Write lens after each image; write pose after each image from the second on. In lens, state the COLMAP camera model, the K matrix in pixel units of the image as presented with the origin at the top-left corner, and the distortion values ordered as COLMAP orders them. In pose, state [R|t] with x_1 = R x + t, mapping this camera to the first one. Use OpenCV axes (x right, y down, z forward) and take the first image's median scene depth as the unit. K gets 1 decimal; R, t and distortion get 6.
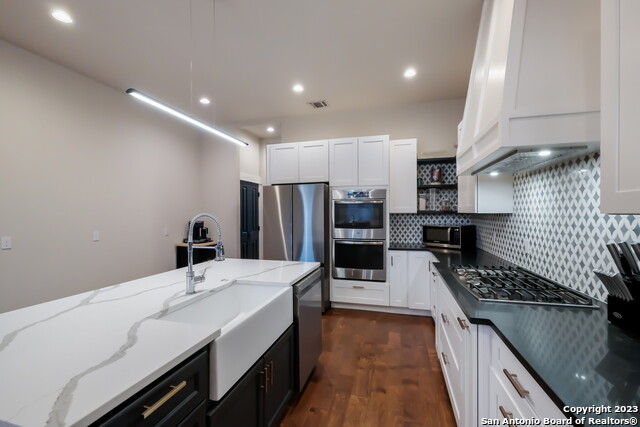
lens RADIAL K [[274.4, 0, 321.2], [0, 274.4, 218.1], [0, 0, 1]] dist [0.002562, 0.000480]
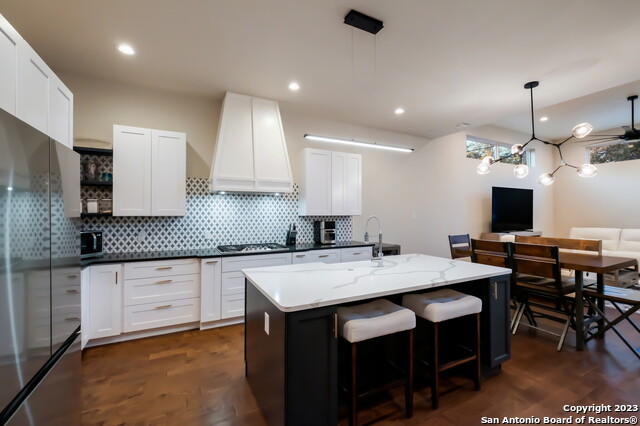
lens RADIAL K [[274.4, 0, 322.0], [0, 274.4, 212.3], [0, 0, 1]] dist [0.002562, 0.000480]
pose [[-0.678505, 0.004060, 0.734584, -0.598332], [0.016892, 0.999807, 0.010077, -0.025097], [-0.734401, 0.019246, -0.678443, 0.977127]]
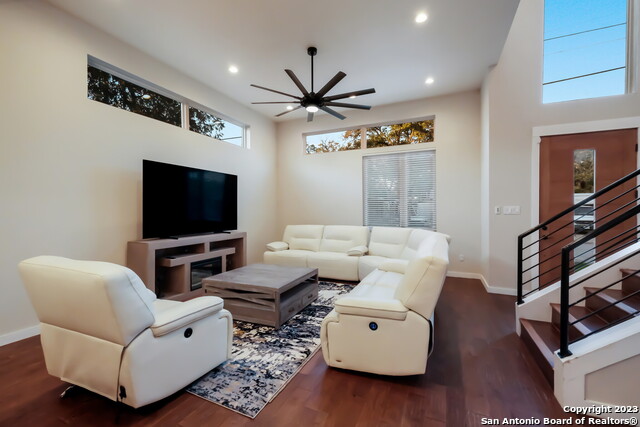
lens RADIAL K [[274.4, 0, 320.2], [0, 274.4, 211.9], [0, 0, 1]] dist [0.002562, 0.000480]
pose [[-0.986947, 0.003147, 0.161013, -0.835667], [0.007021, 0.999699, 0.023496, 0.015987], [-0.160890, 0.024320, -0.986673, -0.093358]]
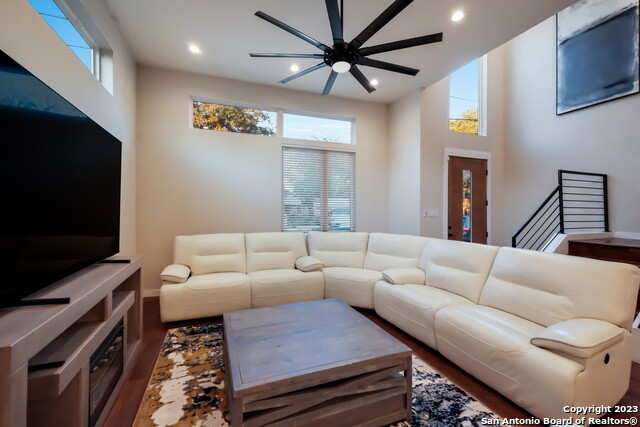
lens RADIAL K [[274.4, 0, 317.1], [0, 274.4, 209.5], [0, 0, 1]] dist [0.002562, 0.000480]
pose [[-0.812153, -0.005495, -0.583419, -0.181837], [-0.016130, 0.999785, 0.013037, 0.013077], [0.583221, 0.019998, -0.812067, -0.570836]]
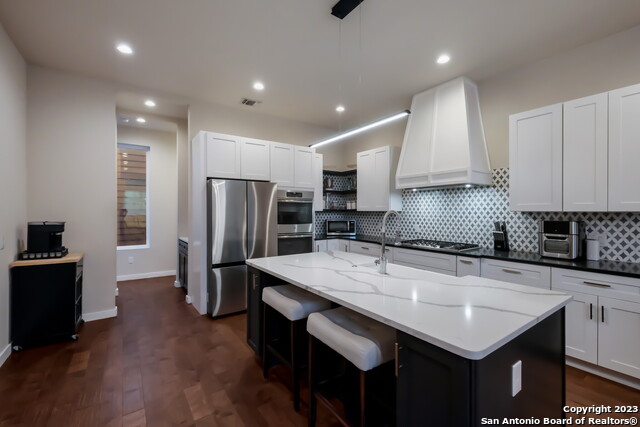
lens RADIAL K [[274.4, 0, 319.9], [0, 274.4, 212.6], [0, 0, 1]] dist [0.002562, 0.000480]
pose [[0.632509, 0.002500, 0.774549, -0.690538], [0.011857, 0.999846, -0.012910, 0.006199], [-0.774462, 0.017349, 0.632382, 0.188269]]
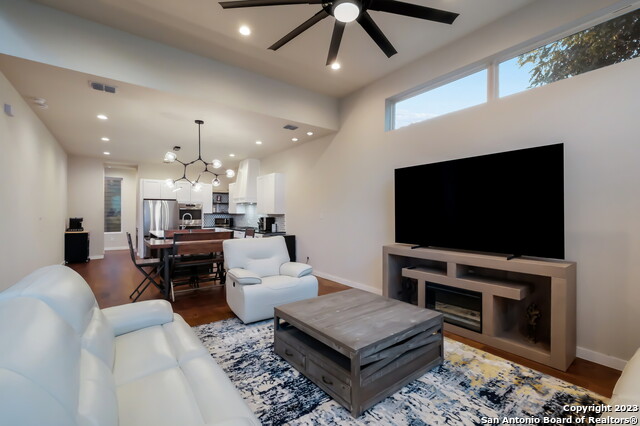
lens RADIAL K [[274.4, 0, 319.1], [0, 274.4, 213.8], [0, 0, 1]] dist [0.002562, 0.000480]
pose [[0.617139, 0.003846, 0.786844, -1.064557], [0.010978, 0.999849, -0.013498, 0.031327], [-0.786777, 0.016968, 0.617004, -1.373128]]
